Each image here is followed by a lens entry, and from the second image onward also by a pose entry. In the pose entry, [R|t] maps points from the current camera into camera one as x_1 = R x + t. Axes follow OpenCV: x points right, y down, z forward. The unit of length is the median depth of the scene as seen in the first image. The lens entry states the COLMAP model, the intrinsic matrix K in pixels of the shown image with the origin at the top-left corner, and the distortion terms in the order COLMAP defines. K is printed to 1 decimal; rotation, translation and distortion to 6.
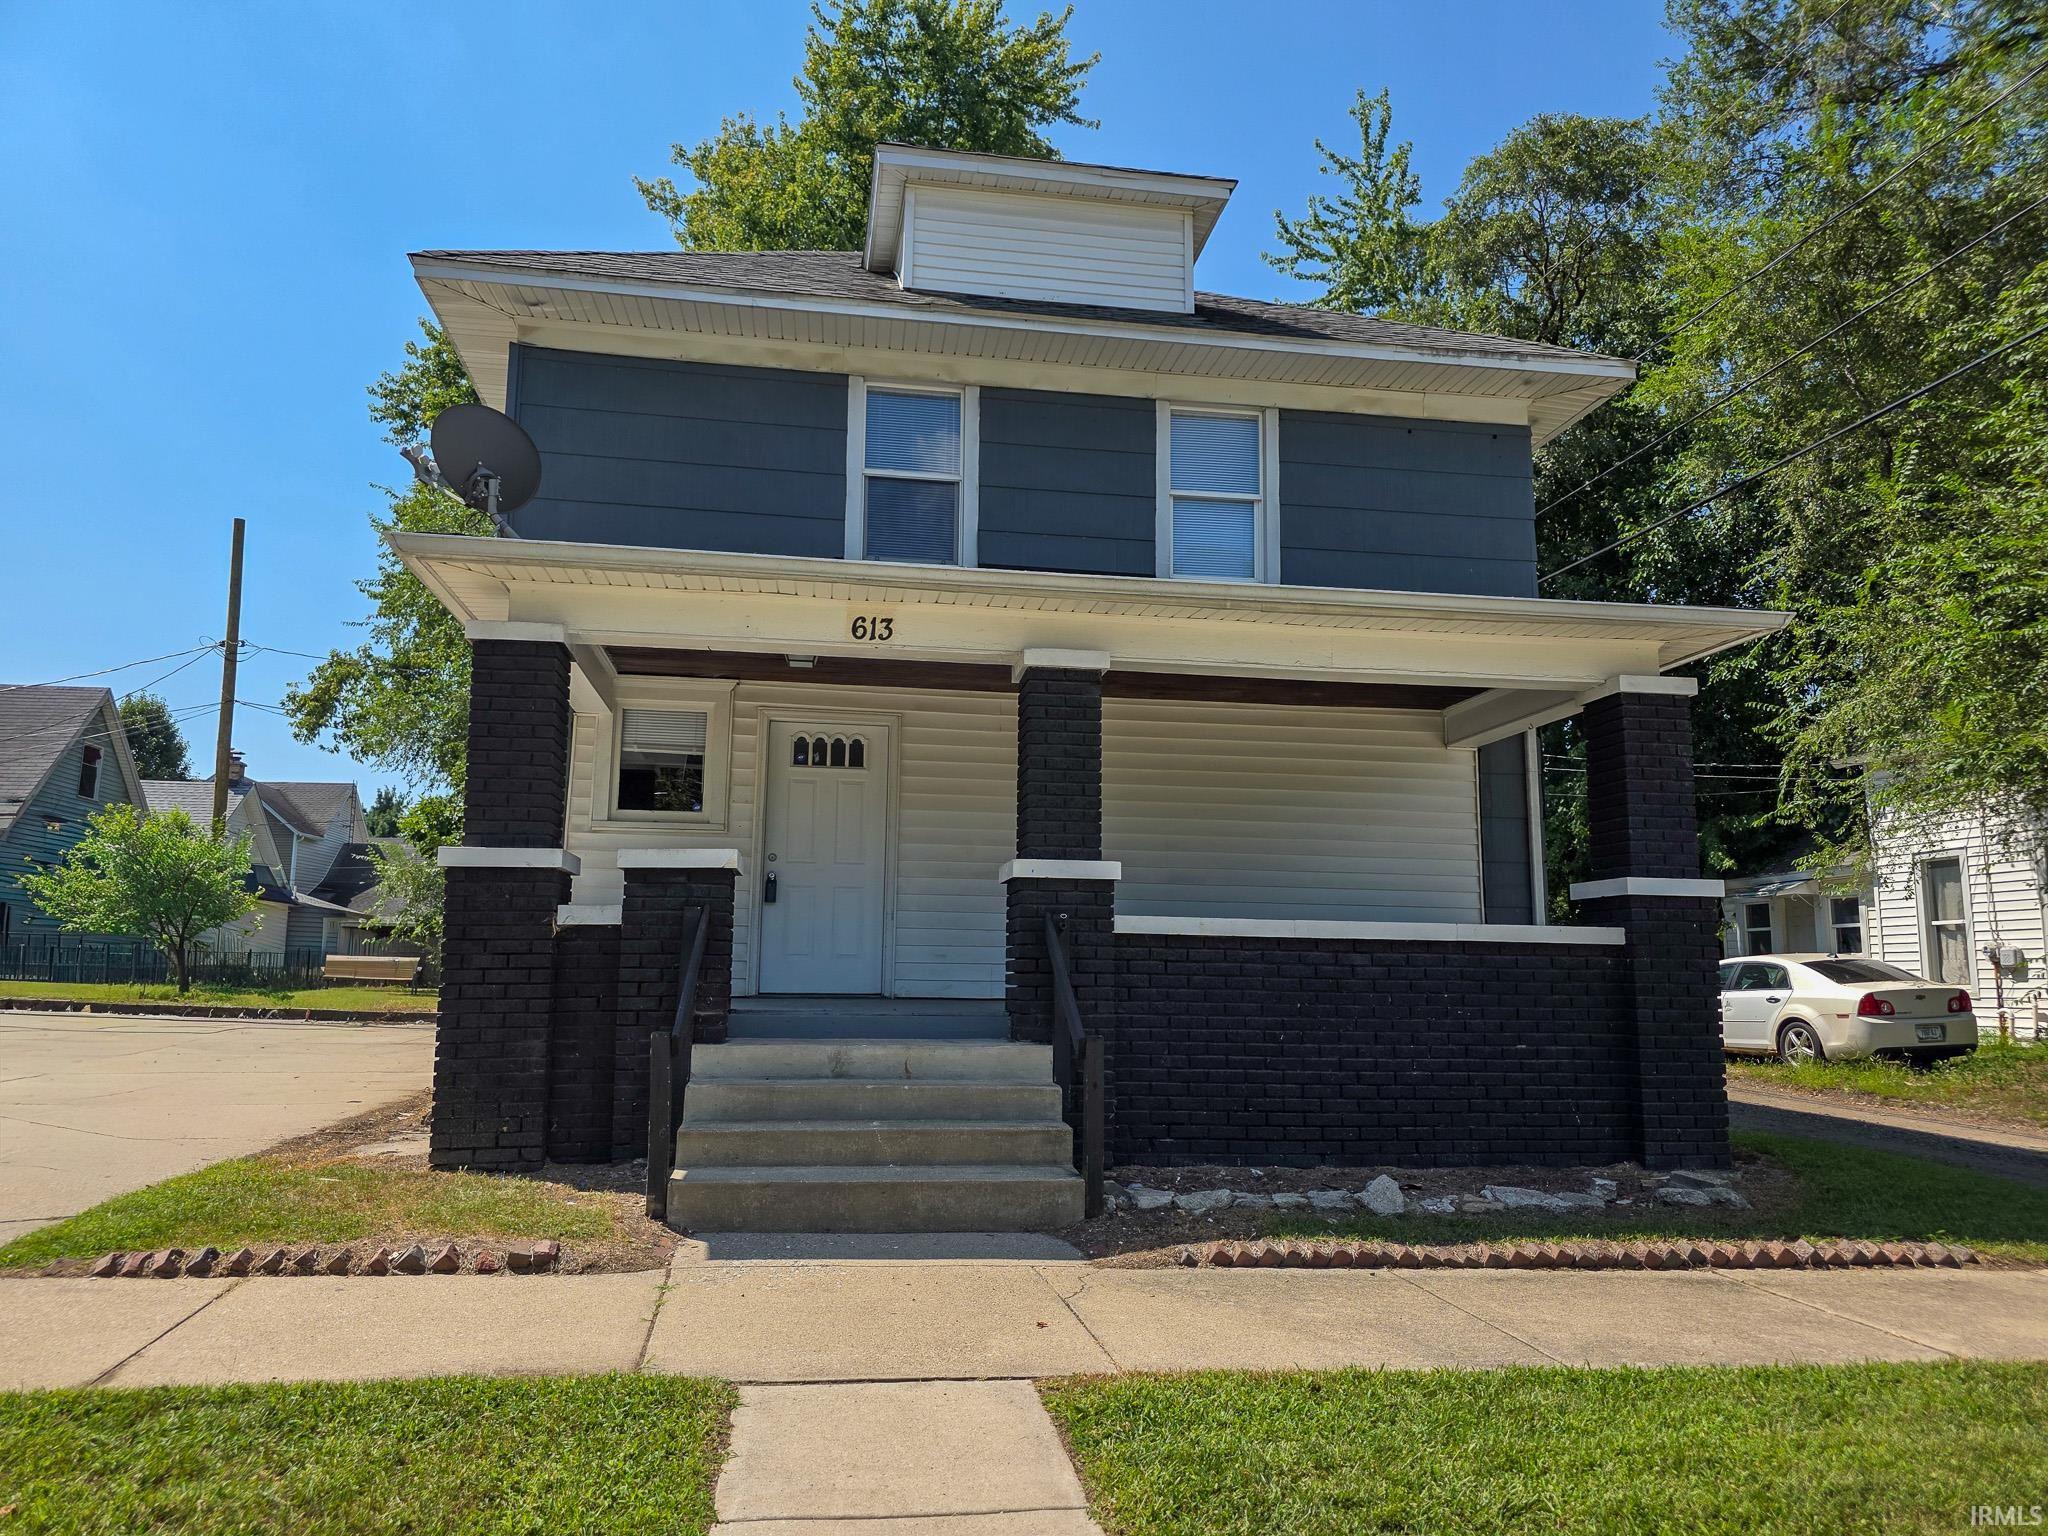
lens RADIAL K [[1432.0, 0, 1019.2], [0, 1432.0, 758.2], [0, 0, 1]] dist [0.014452, 0.002857]
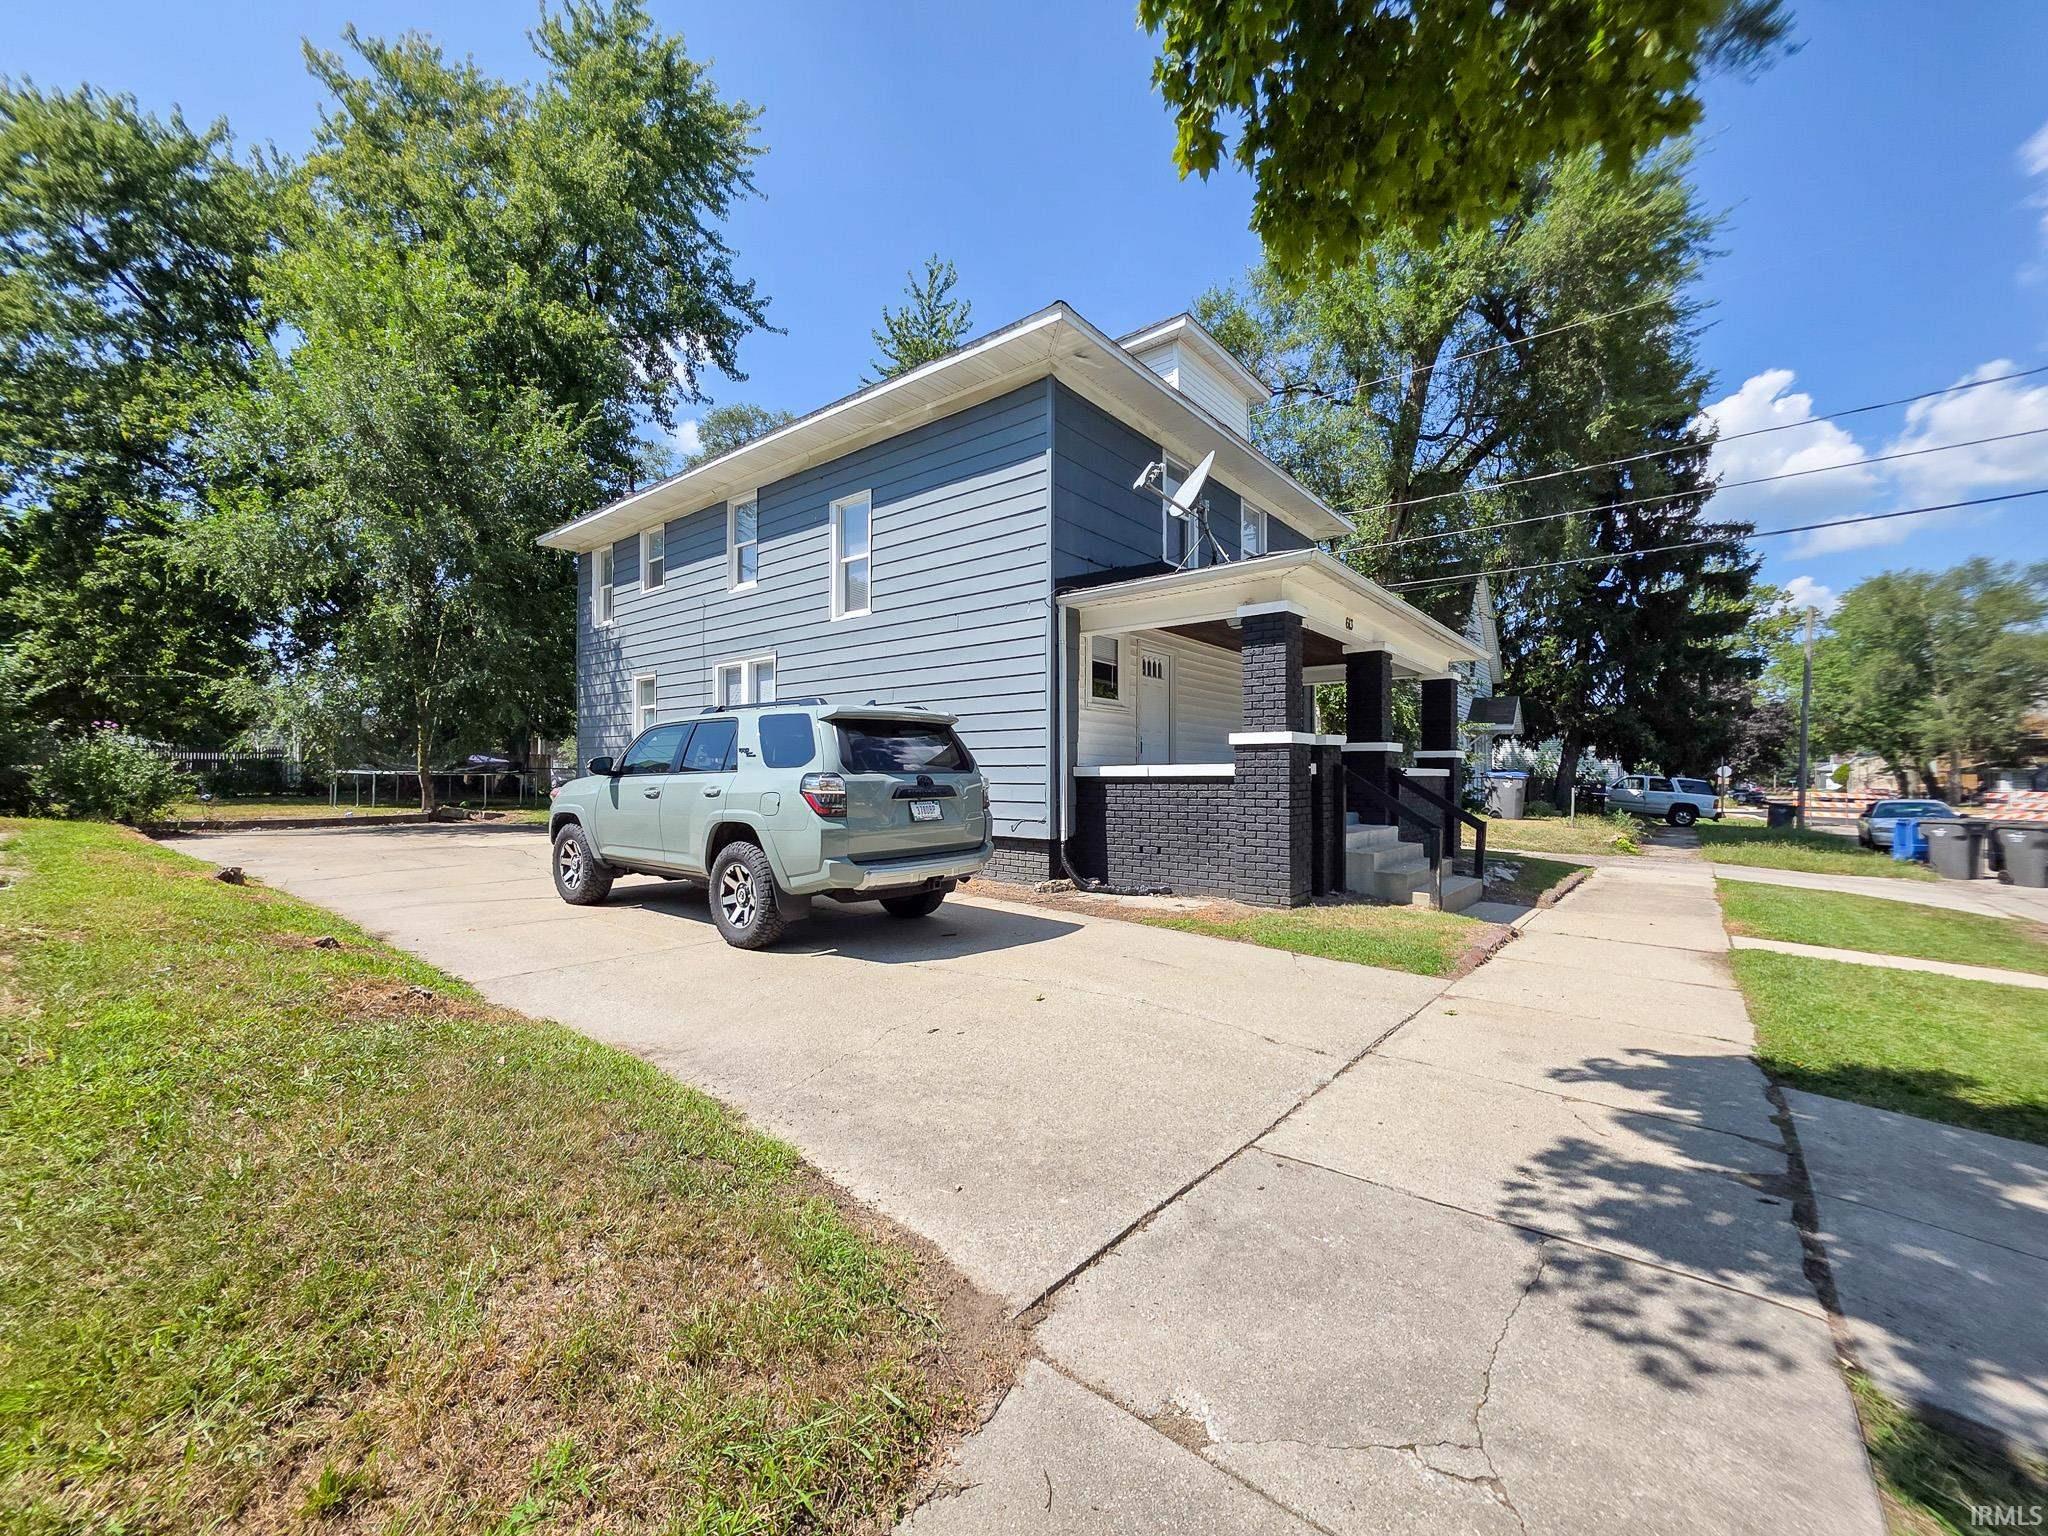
lens RADIAL K [[820.6, 0, 1022.2], [0, 820.6, 780.6], [0, 0, 1]] dist [0.002675, 0.000173]
pose [[0.743656, -0.013351, 0.668429, -0.942529], [-0.104213, 0.985265, 0.135621, 0.011255], [-0.660390, -0.170515, 0.731307, 0.330152]]
